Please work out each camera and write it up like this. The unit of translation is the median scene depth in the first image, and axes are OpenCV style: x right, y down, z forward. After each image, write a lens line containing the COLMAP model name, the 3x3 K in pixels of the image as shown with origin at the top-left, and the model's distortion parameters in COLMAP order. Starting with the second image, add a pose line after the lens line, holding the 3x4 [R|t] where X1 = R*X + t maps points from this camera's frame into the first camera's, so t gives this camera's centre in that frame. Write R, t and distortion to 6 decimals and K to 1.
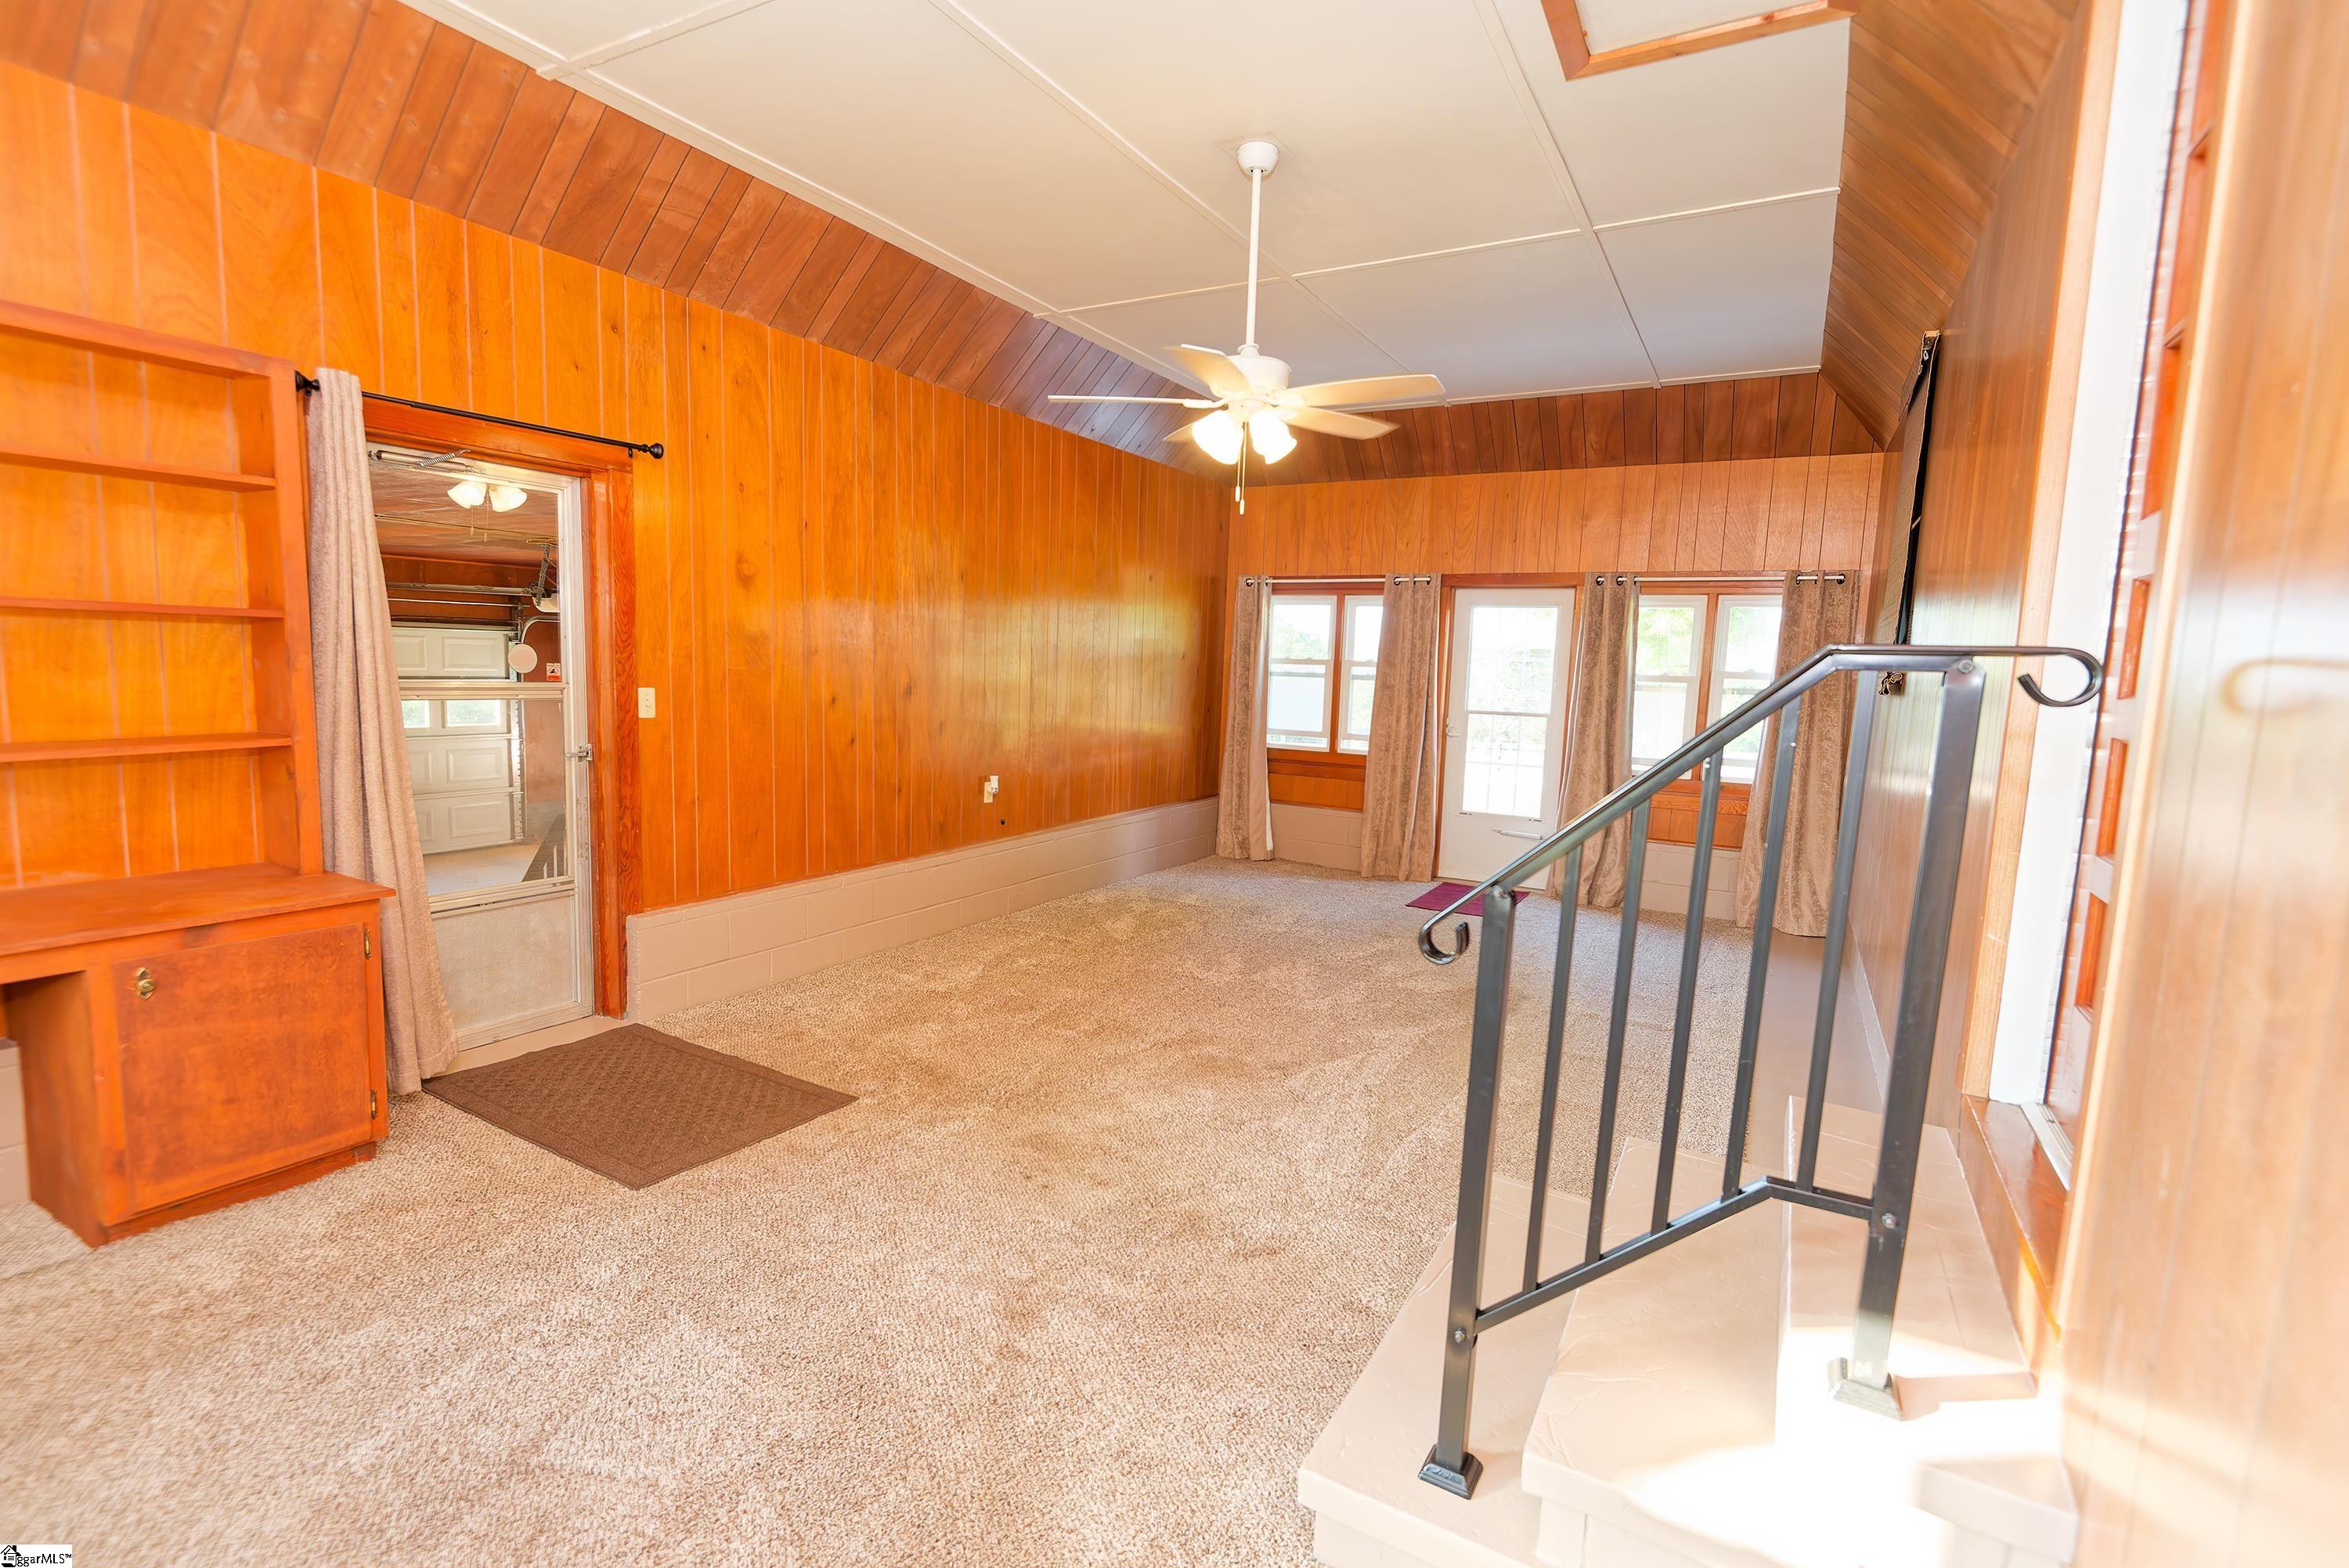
lens RADIAL K [[1055.7, 0, 1186.9], [0, 1055.7, 774.4], [0, 0, 1]] dist [-0.000389, -0.000112]
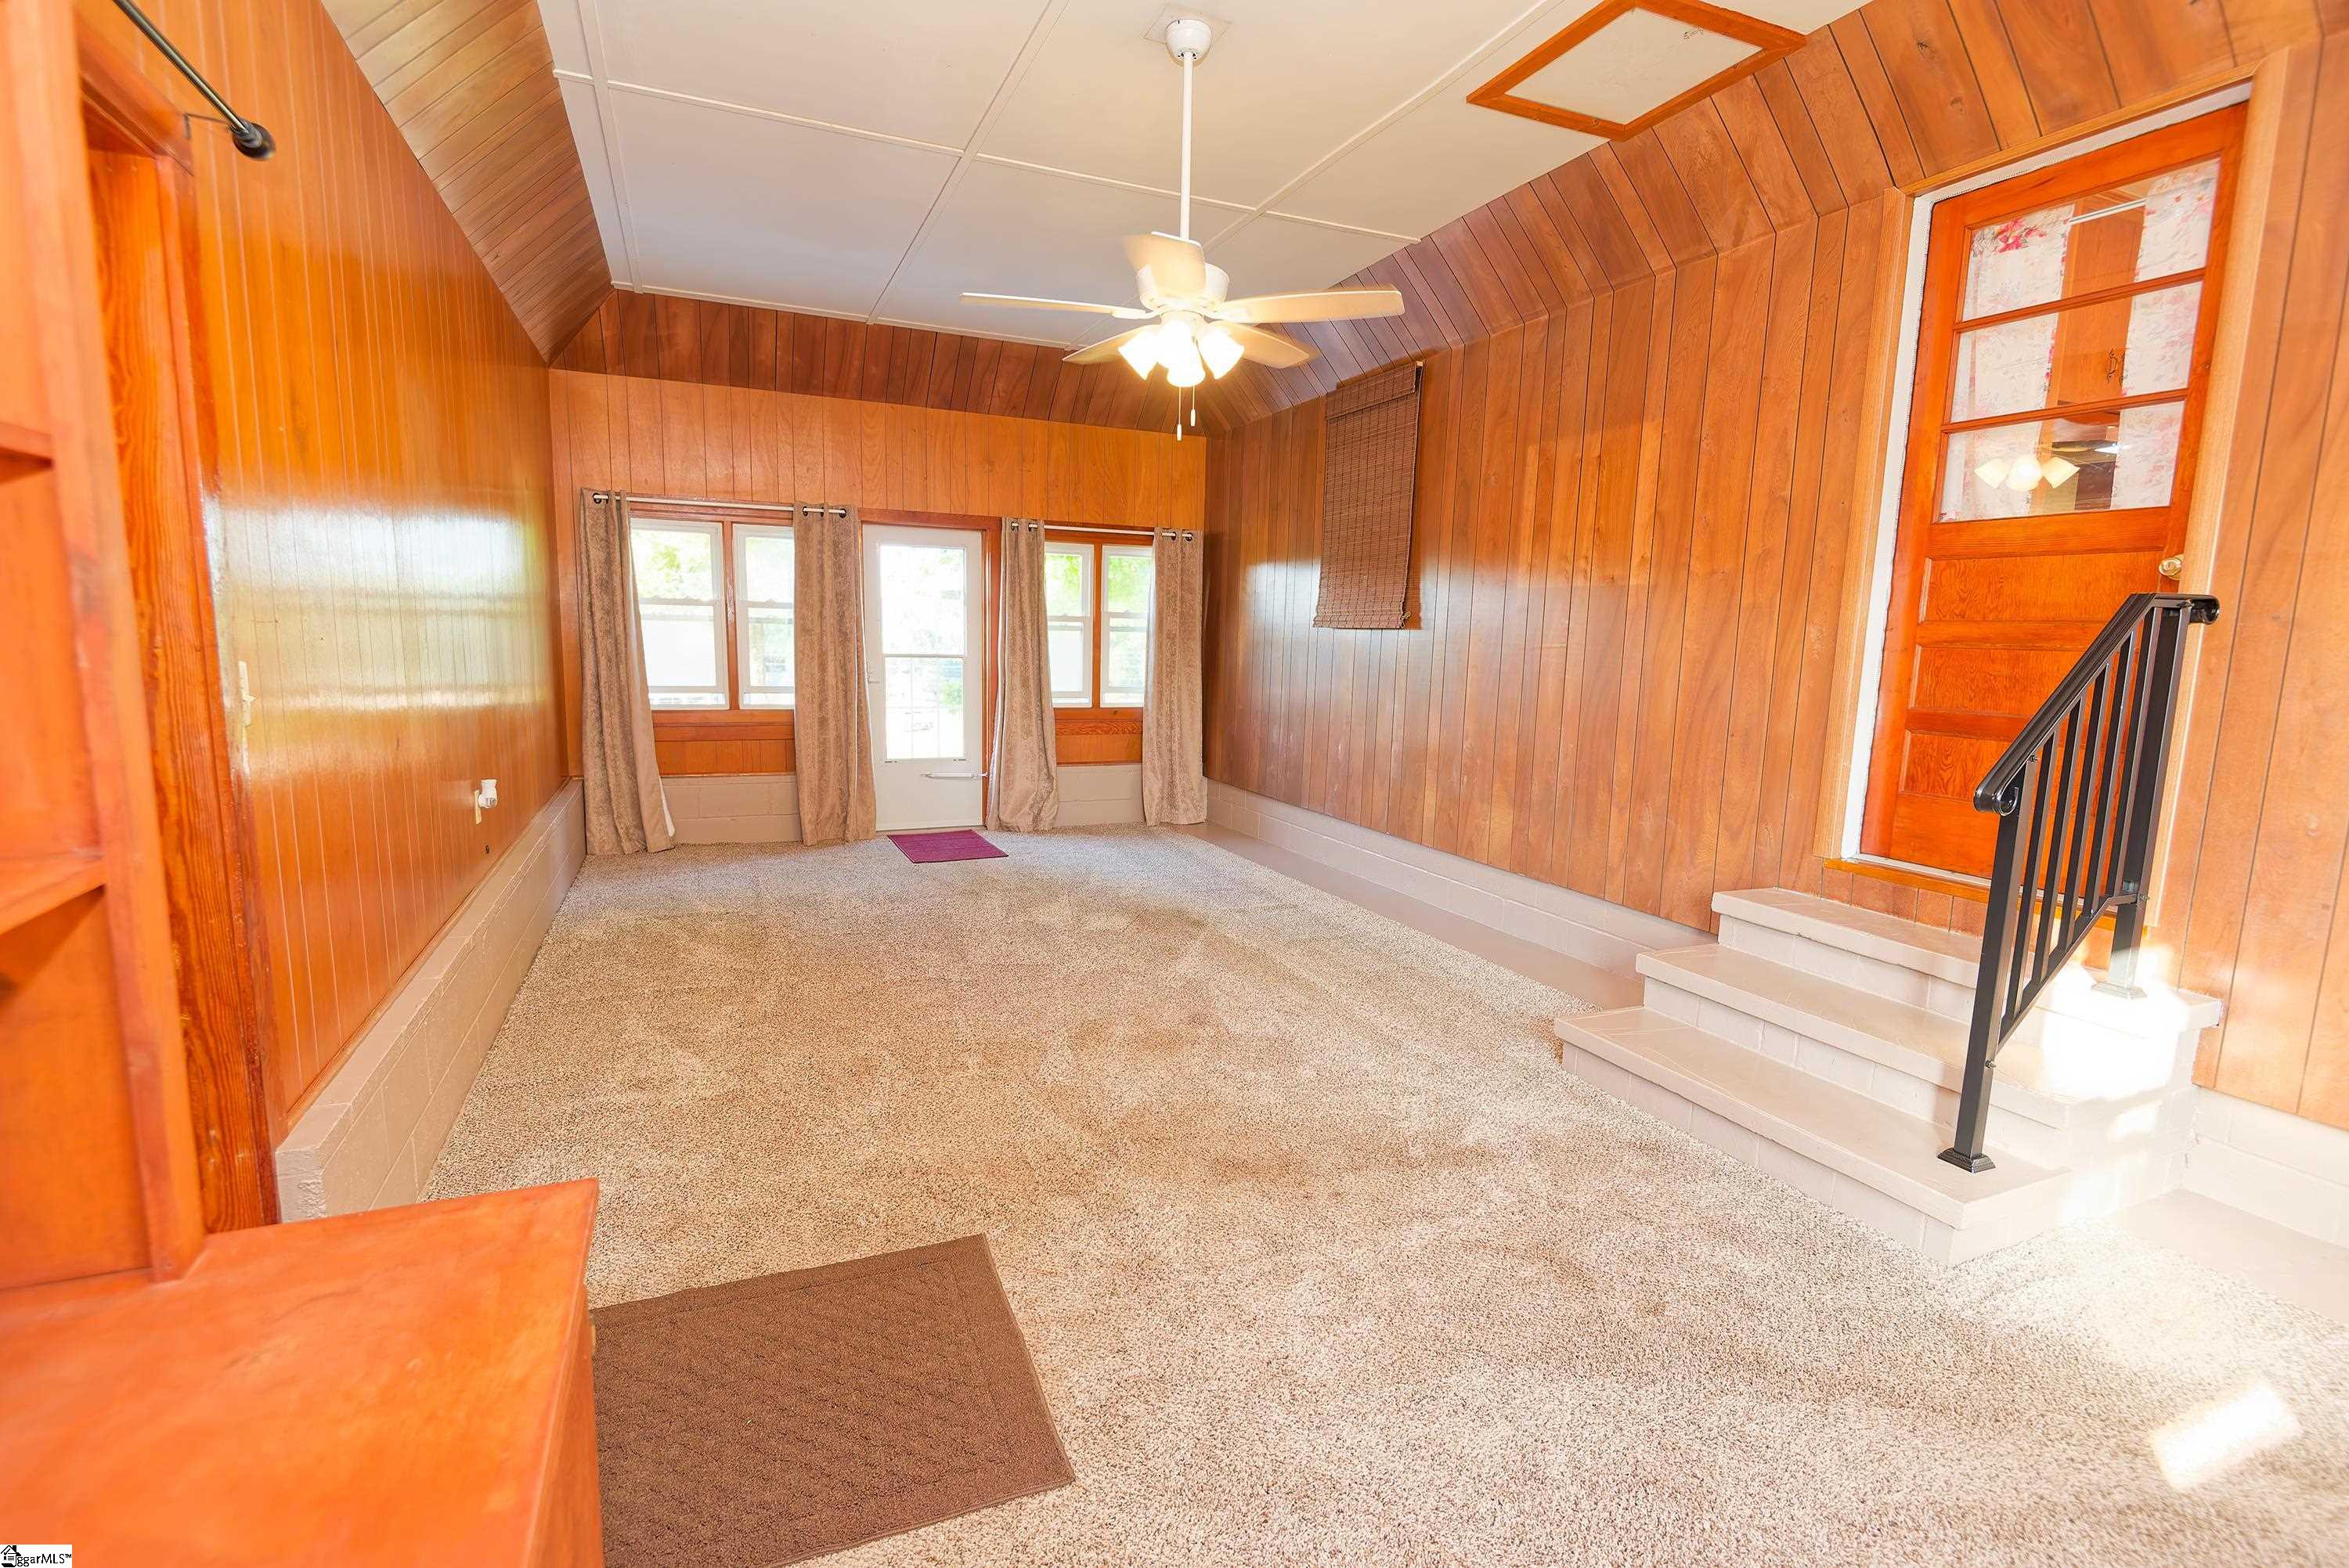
lens RADIAL K [[1074.0, 0, 1167.5], [0, 1074.0, 781.2], [0, 0, 1]] dist [0.001291, -0.000444]
pose [[0.605302, -0.133317, 0.784752, -0.358597], [0.076563, 0.991055, 0.109309, -0.033396], [-0.792305, -0.006082, 0.610095, 0.203562]]
